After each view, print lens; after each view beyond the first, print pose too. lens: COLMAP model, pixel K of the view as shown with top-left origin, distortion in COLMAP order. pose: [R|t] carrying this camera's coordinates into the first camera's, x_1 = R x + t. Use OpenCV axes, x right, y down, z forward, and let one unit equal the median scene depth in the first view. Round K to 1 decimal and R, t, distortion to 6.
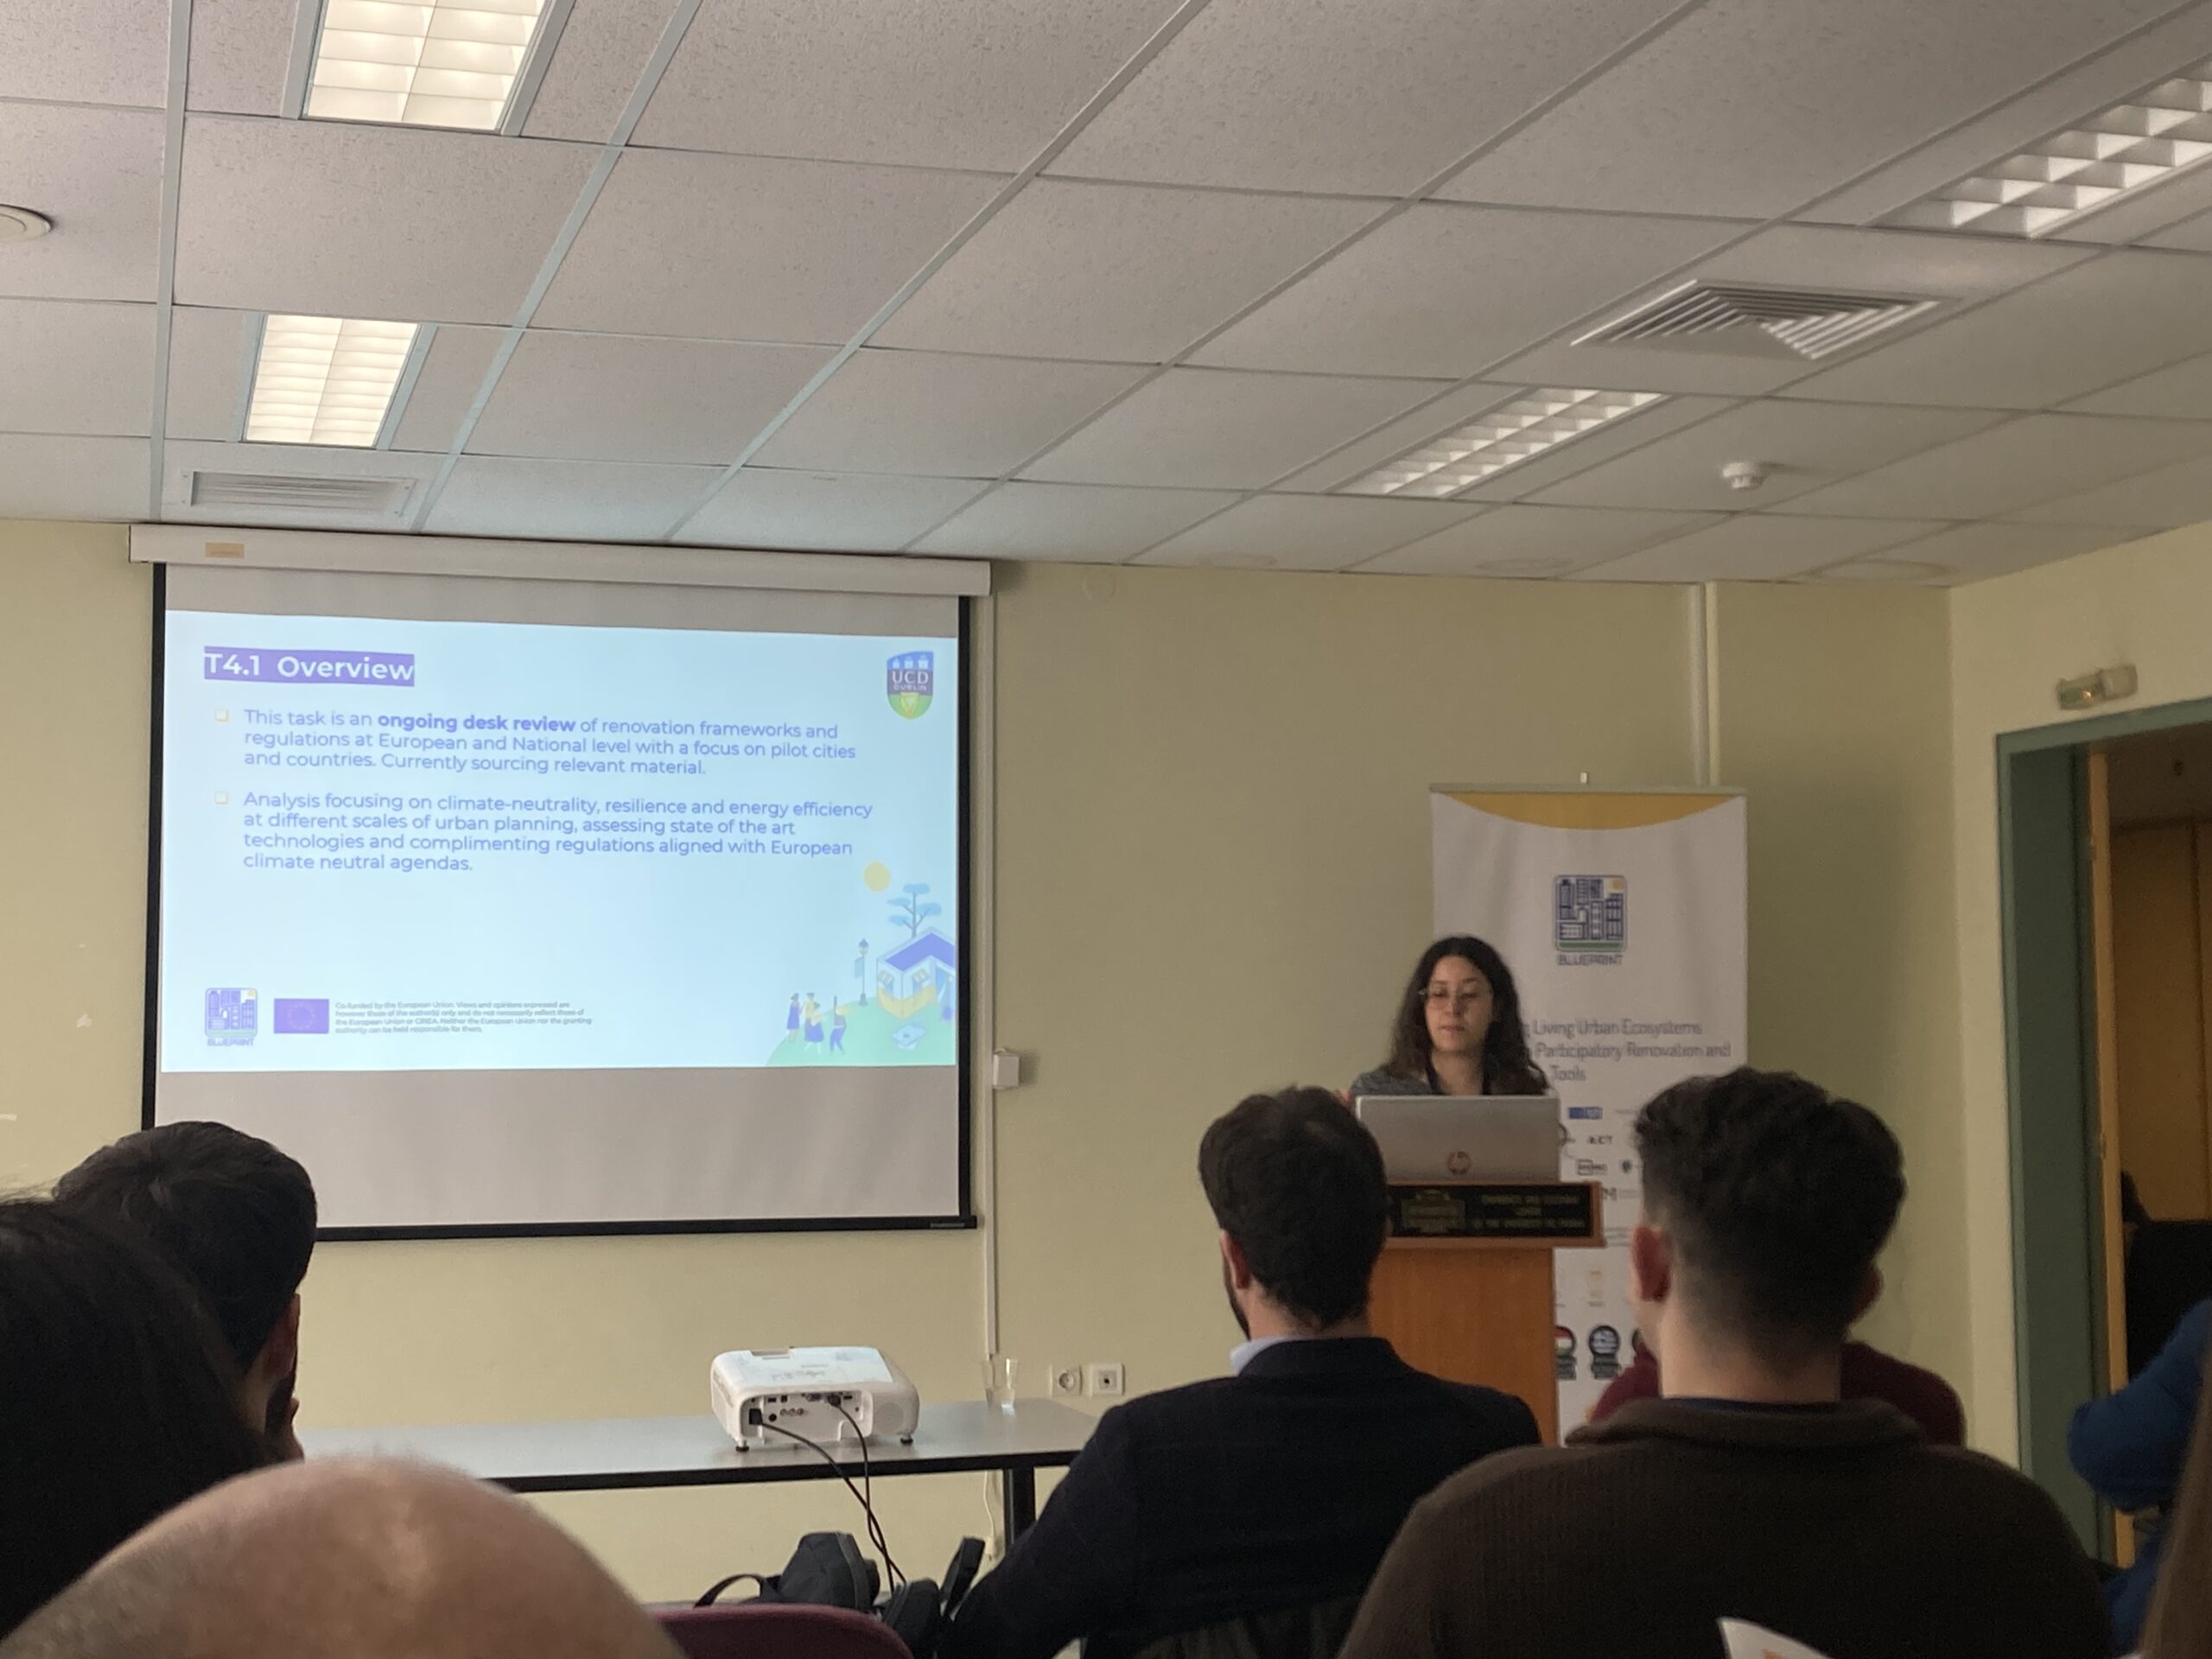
lens RADIAL K [[3257.7, 0, 1057.9], [0, 3257.7, 818.3], [0, 0, 1]] dist [0.192981, -0.718274]
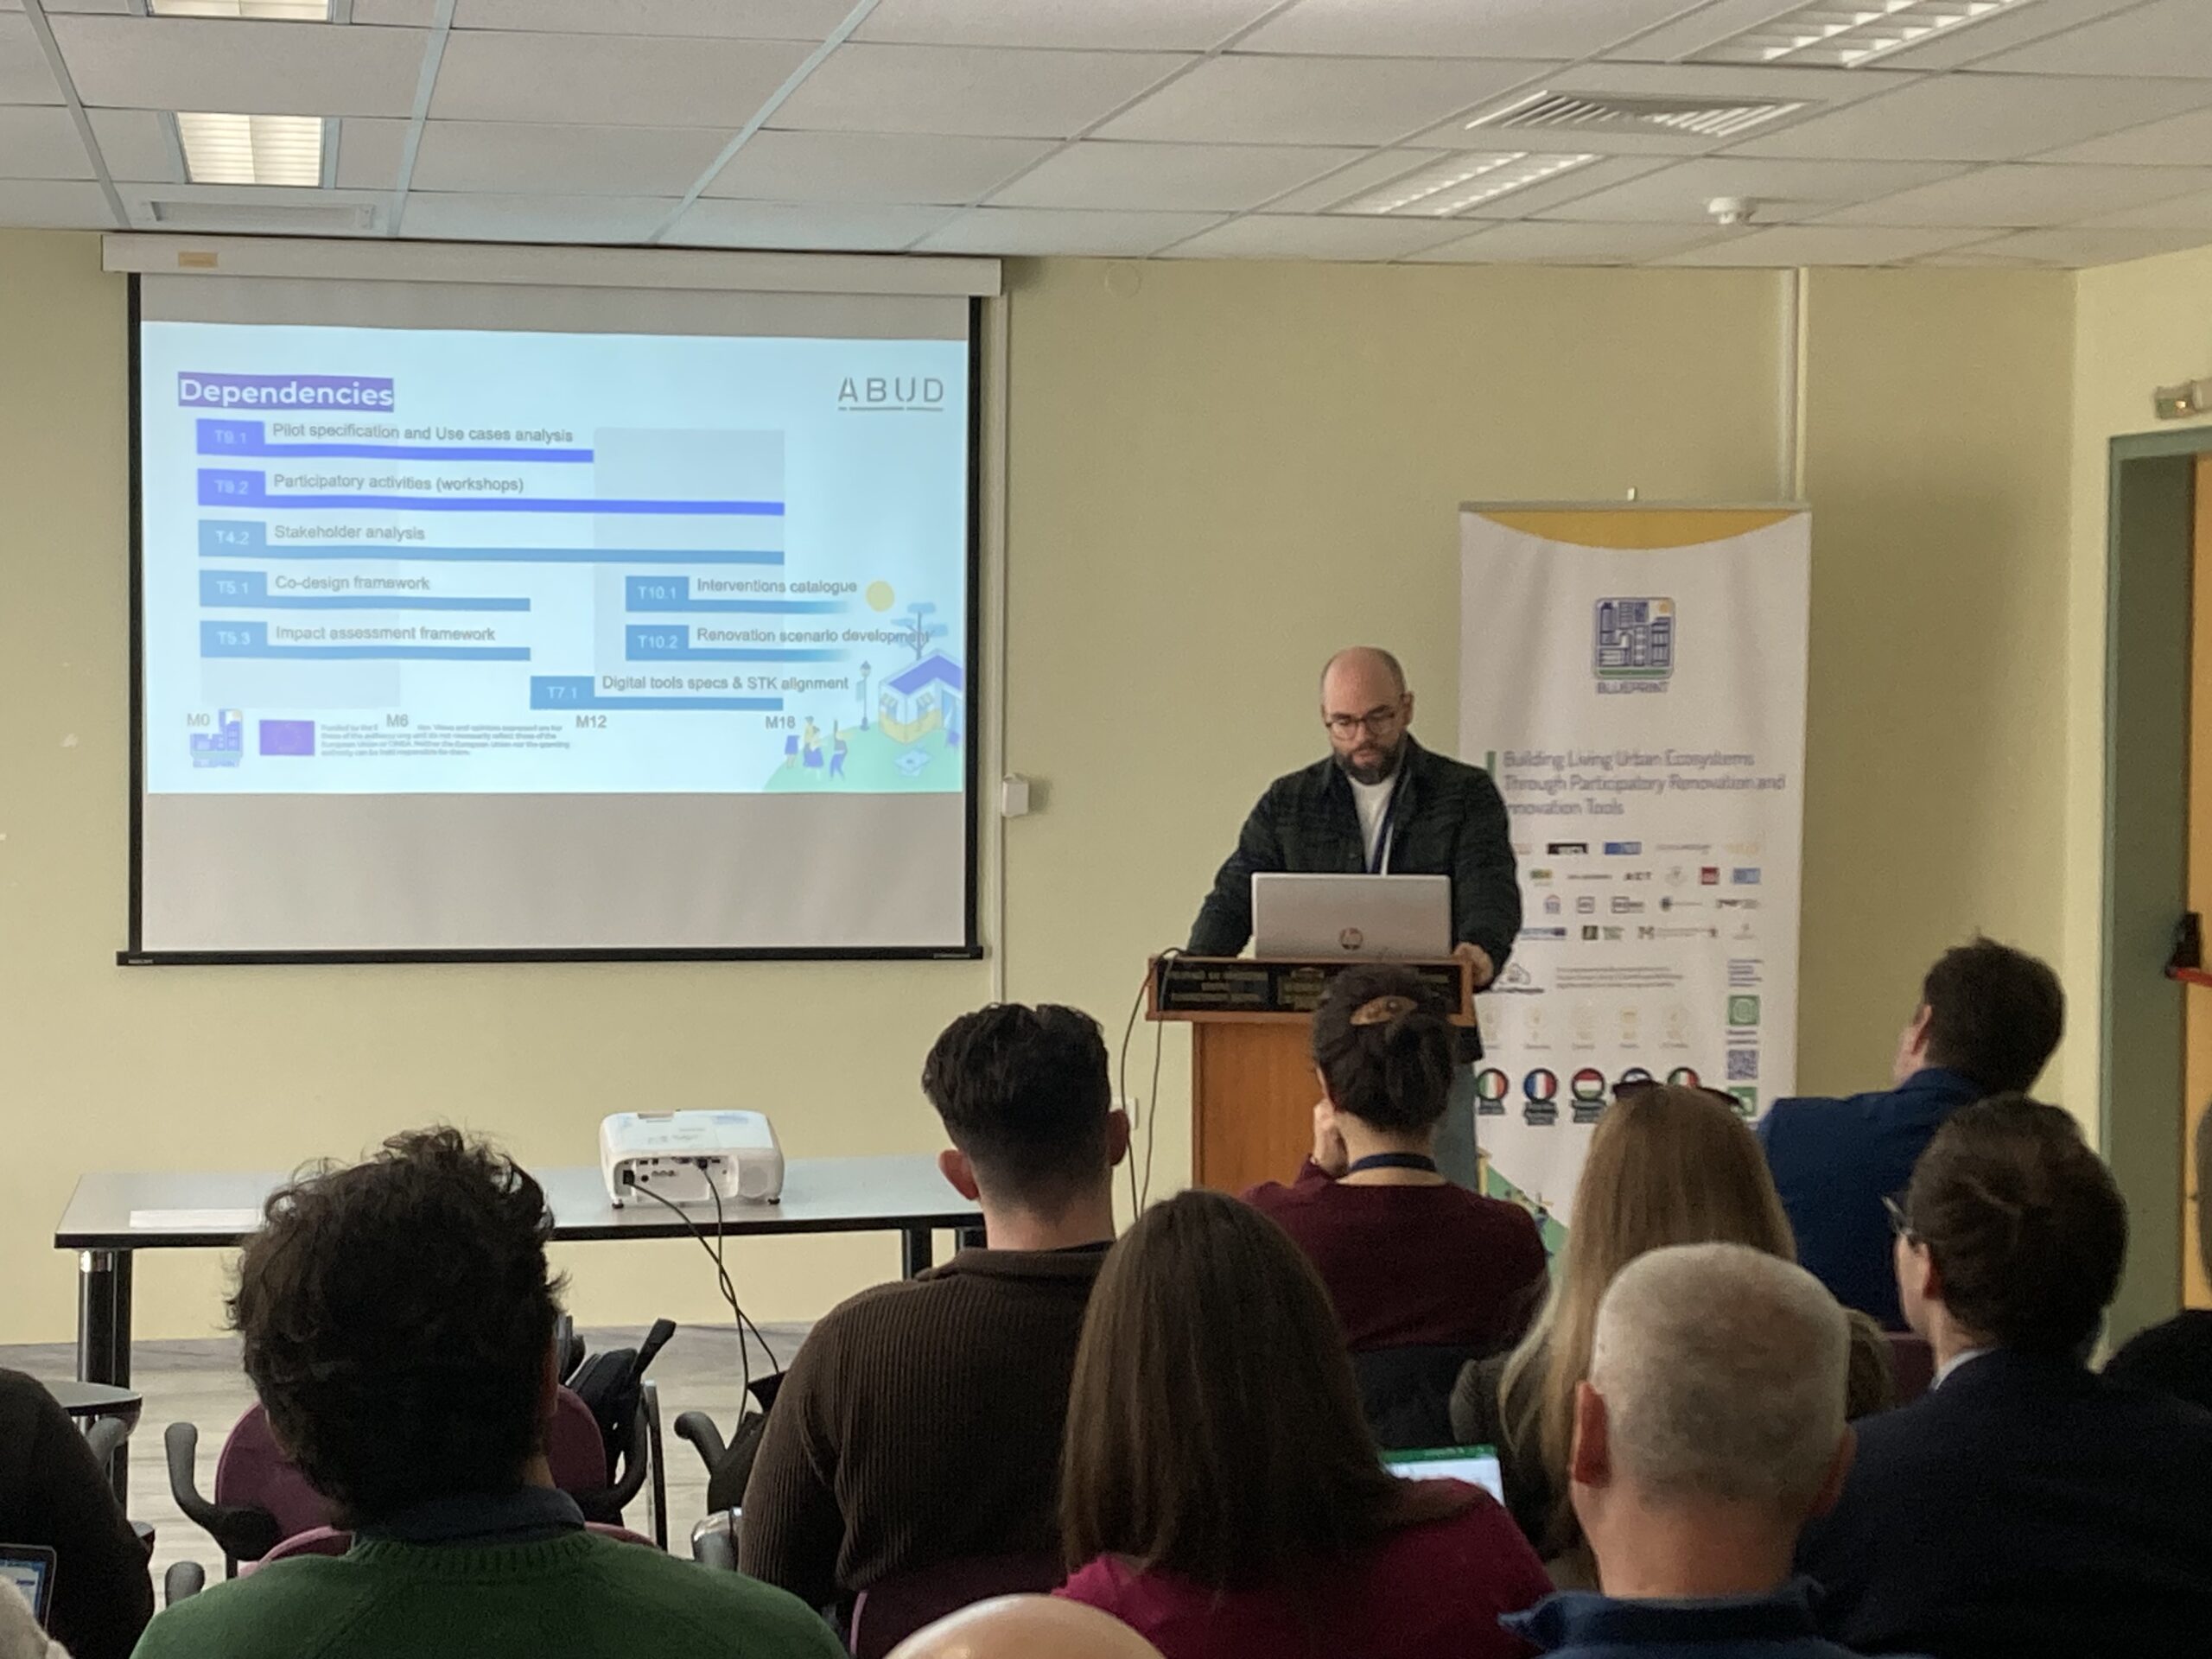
lens RADIAL K [[4171.1, 0, 1106.0], [0, 4171.1, 829.5], [0, 0, 1]] dist [0.289714, -1.861290]
pose [[0.996184, 0.014439, -0.086074, 0.118663], [-0.003668, 0.992276, 0.123998, -0.067215], [0.087200, -0.123209, 0.988542, -0.219511]]
